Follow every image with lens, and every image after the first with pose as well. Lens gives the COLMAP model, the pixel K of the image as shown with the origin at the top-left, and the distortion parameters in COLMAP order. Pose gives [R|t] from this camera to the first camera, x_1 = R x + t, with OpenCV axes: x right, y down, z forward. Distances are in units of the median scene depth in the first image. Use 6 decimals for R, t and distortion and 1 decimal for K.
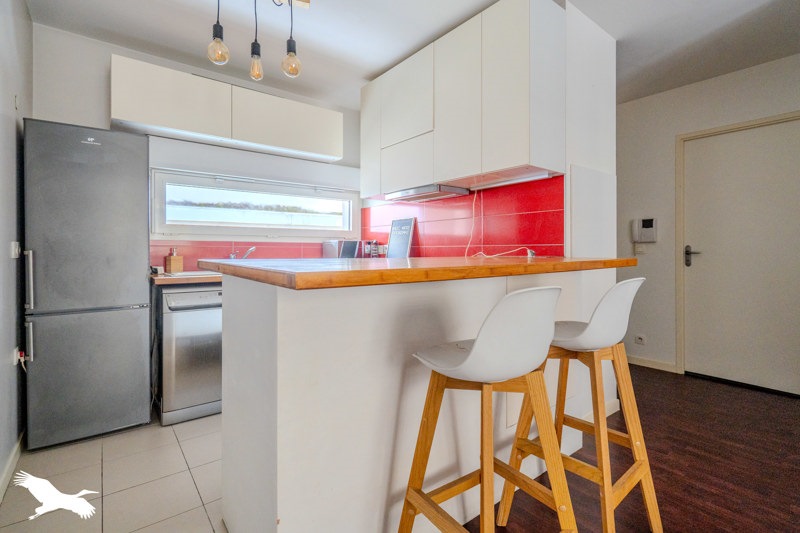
lens RADIAL K [[366.6, 0, 404.4], [0, 366.6, 246.8], [0, 0, 1]] dist [0.001123, 0.000019]
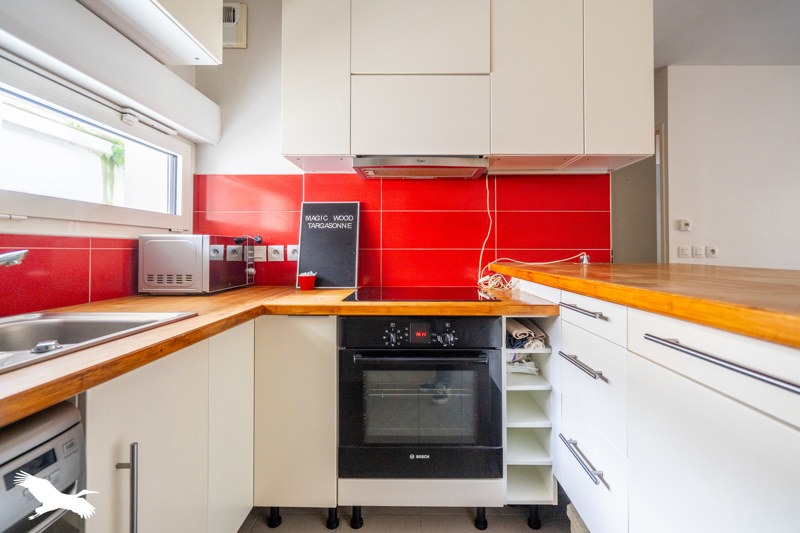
lens RADIAL K [[366.6, 0, 404.4], [0, 366.6, 246.8], [0, 0, 1]] dist [0.001123, 0.000019]
pose [[0.642886, 0.003797, 0.765953, -0.489414], [-0.008839, 0.999958, 0.002462, -0.007500], [-0.765911, -0.008353, 0.642892, 0.646921]]
